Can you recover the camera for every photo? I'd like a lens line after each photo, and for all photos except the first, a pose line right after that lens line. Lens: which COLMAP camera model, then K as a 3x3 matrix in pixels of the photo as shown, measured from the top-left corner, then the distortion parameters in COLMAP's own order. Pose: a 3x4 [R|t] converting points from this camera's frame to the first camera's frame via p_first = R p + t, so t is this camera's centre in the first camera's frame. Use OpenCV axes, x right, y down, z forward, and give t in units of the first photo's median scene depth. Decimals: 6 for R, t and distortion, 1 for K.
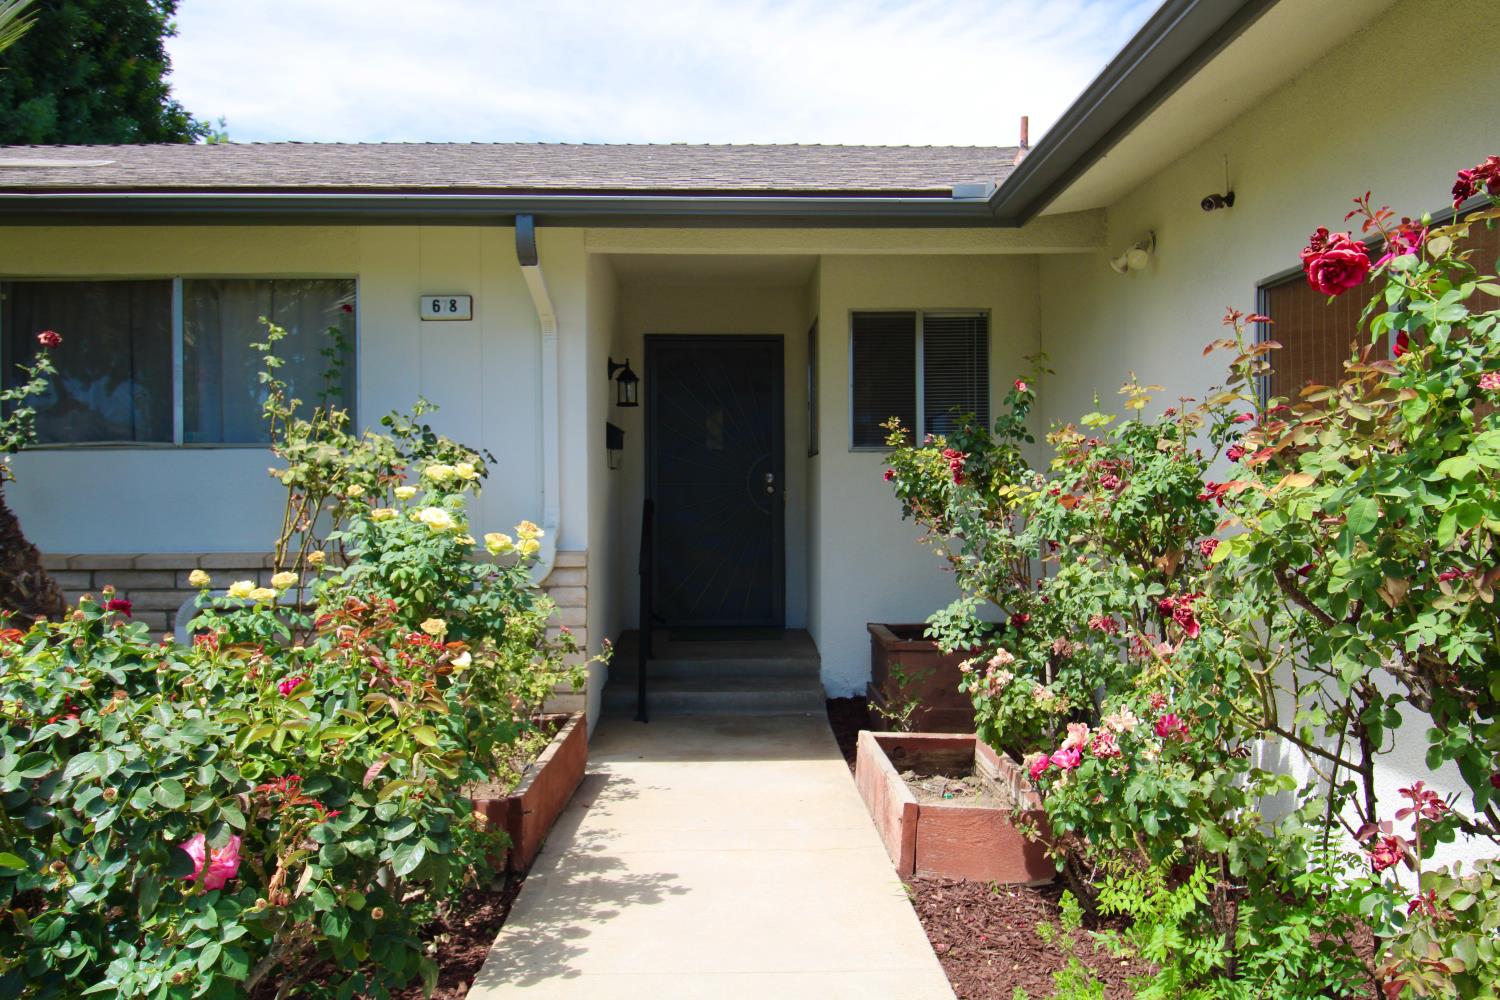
lens RADIAL K [[1199.4, 0, 755.6], [0, 1199.4, 495.9], [0, 0, 1]] dist [0.011094, -0.006522]
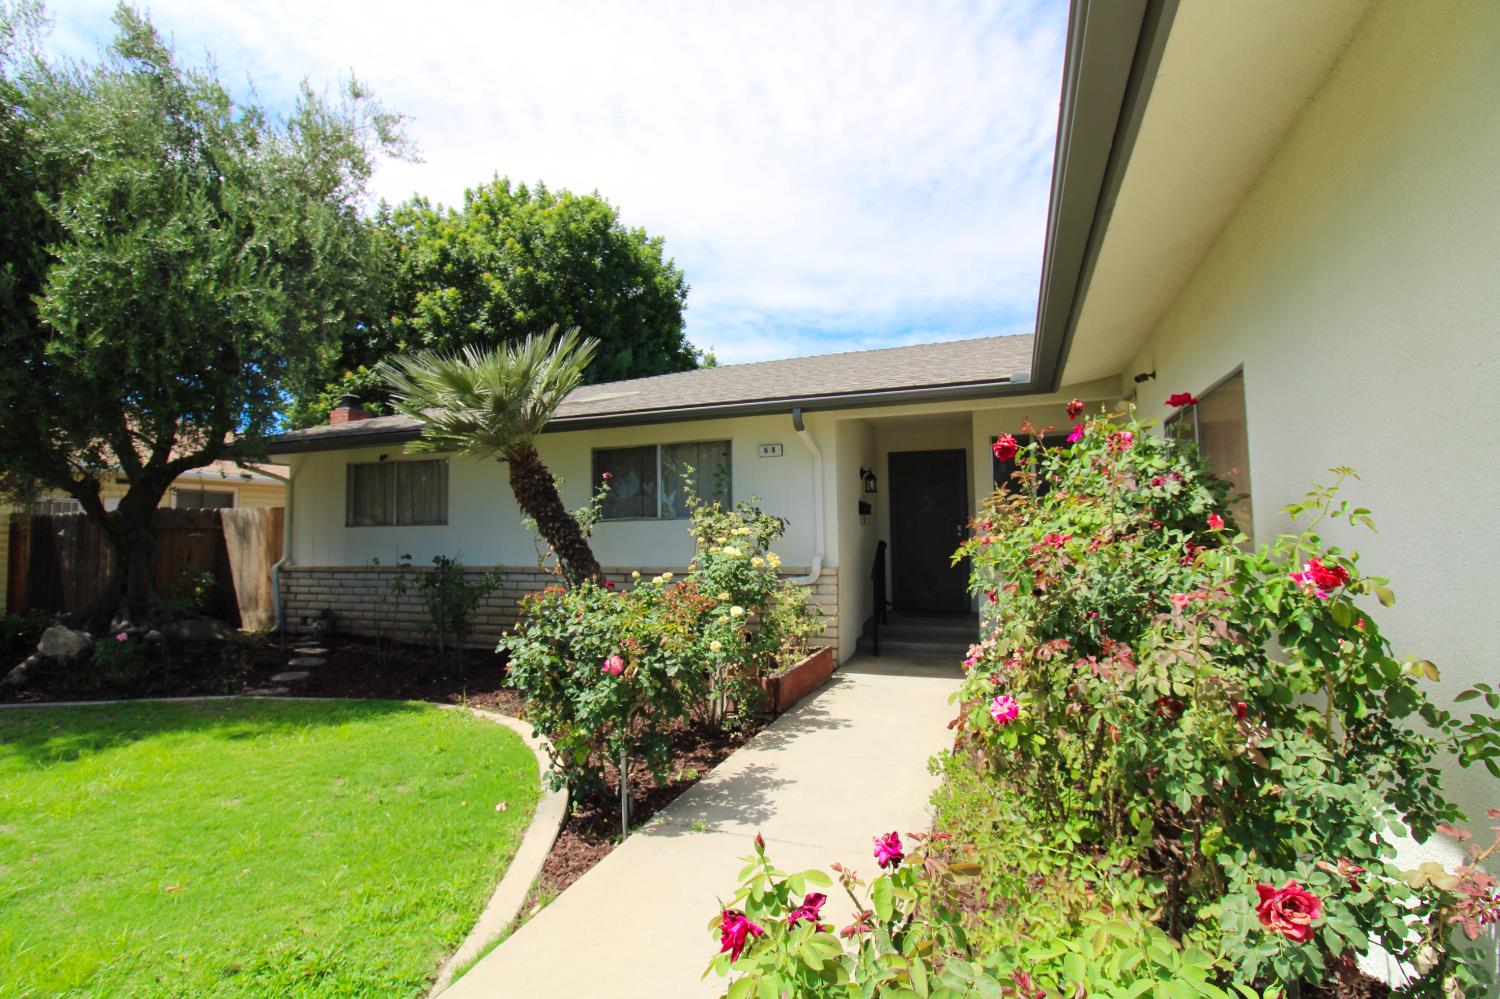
lens RADIAL K [[714.8, 0, 746.1], [0, 714.8, 498.5], [0, 0, 1]] dist [-0.006716, -0.006894]
pose [[0.926008, -0.029882, -0.376318, 0.199834], [0.009899, 0.998442, -0.054923, -0.005153], [0.377373, 0.047134, 0.924861, -0.202036]]
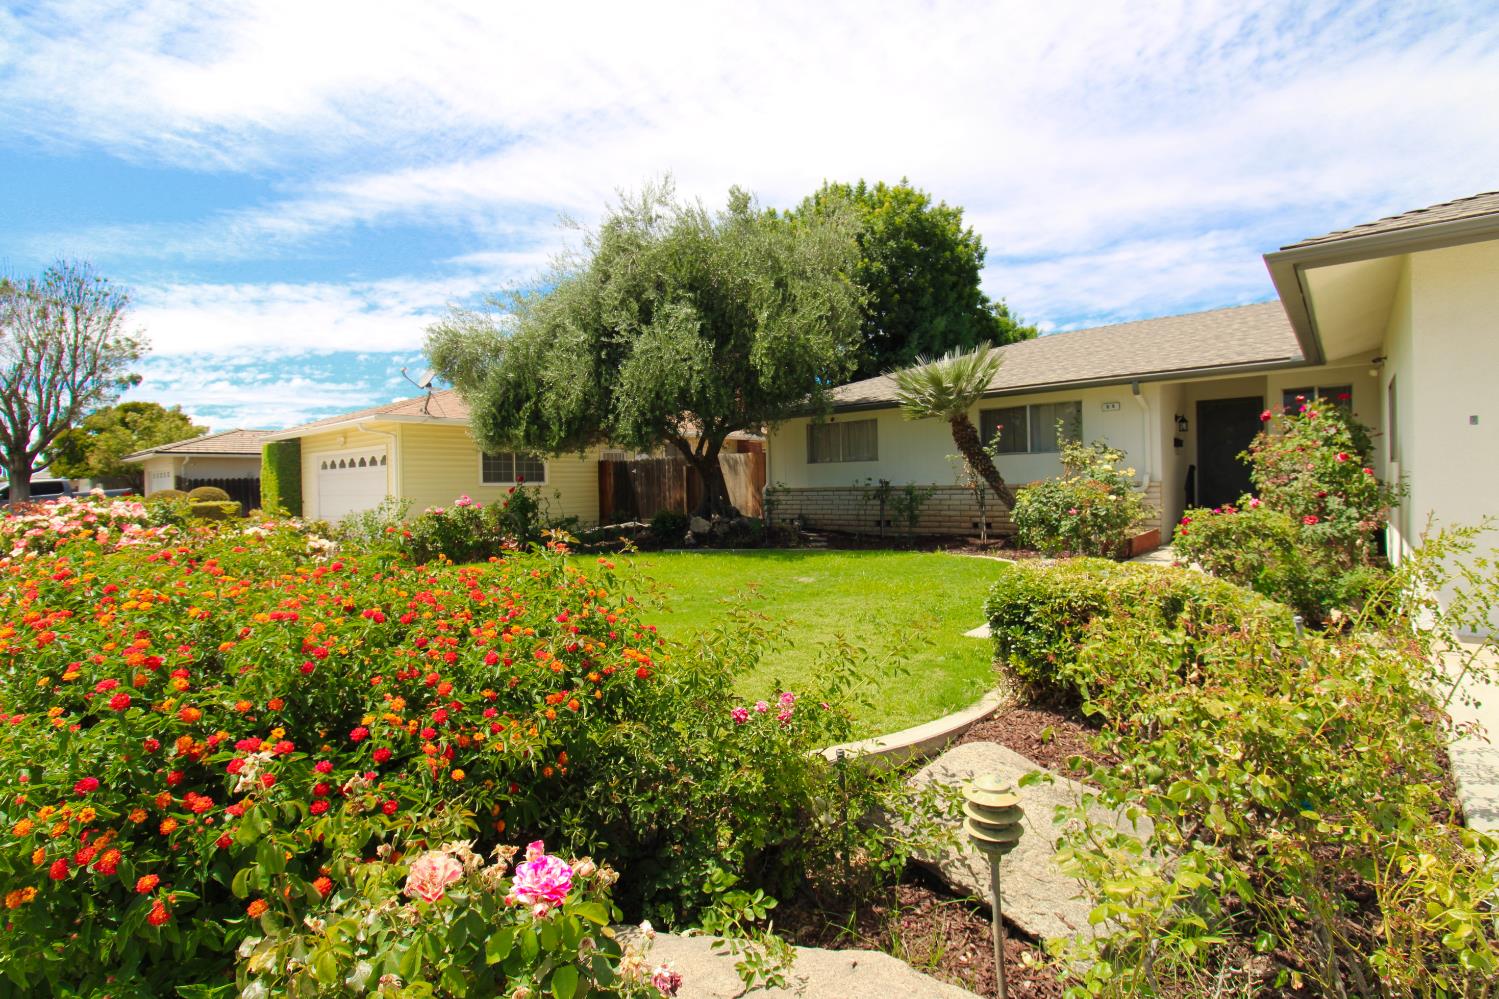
lens RADIAL K [[714.3, 0, 729.0], [0, 714.3, 505.3], [0, 0, 1]] dist [-0.006716, -0.006894]
pose [[0.729689, 0.005608, -0.683756, 0.356005], [0.021128, 0.999304, 0.030744, 0.033220], [0.683452, -0.036880, 0.729063, -1.299225]]
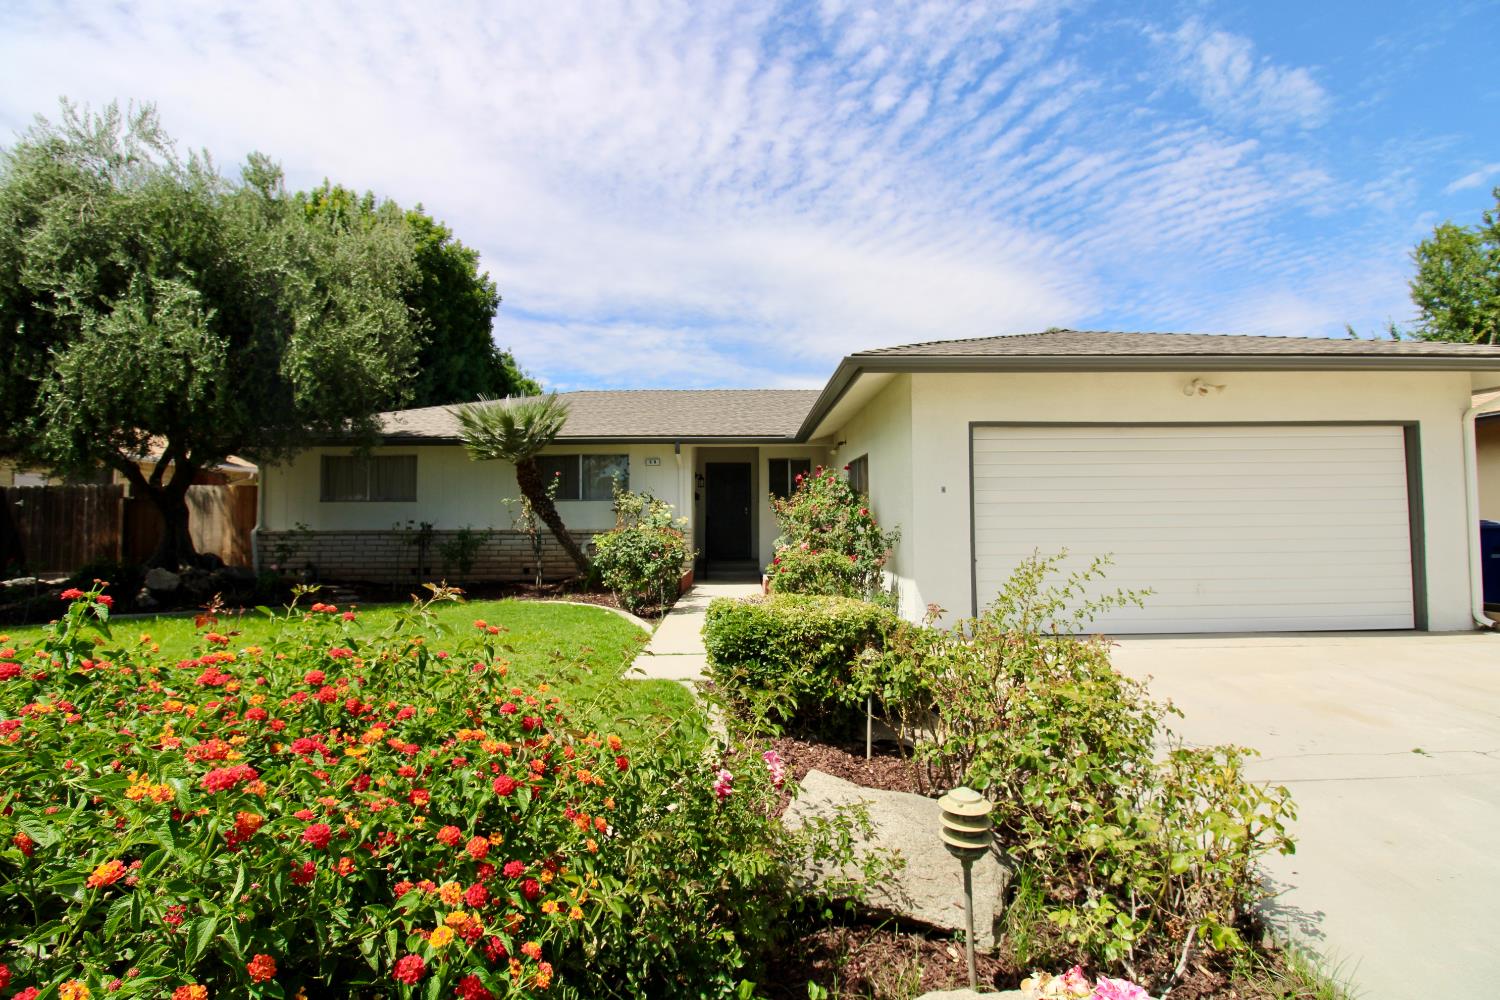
lens RADIAL K [[714.8, 0, 749.4], [0, 714.8, 501.3], [0, 0, 1]] dist [-0.006716, -0.006894]
pose [[0.999794, -0.002358, -0.020144, 0.093587], [0.001729, 0.999512, -0.031184, 0.035855], [0.020208, 0.031143, 0.999311, -1.357234]]
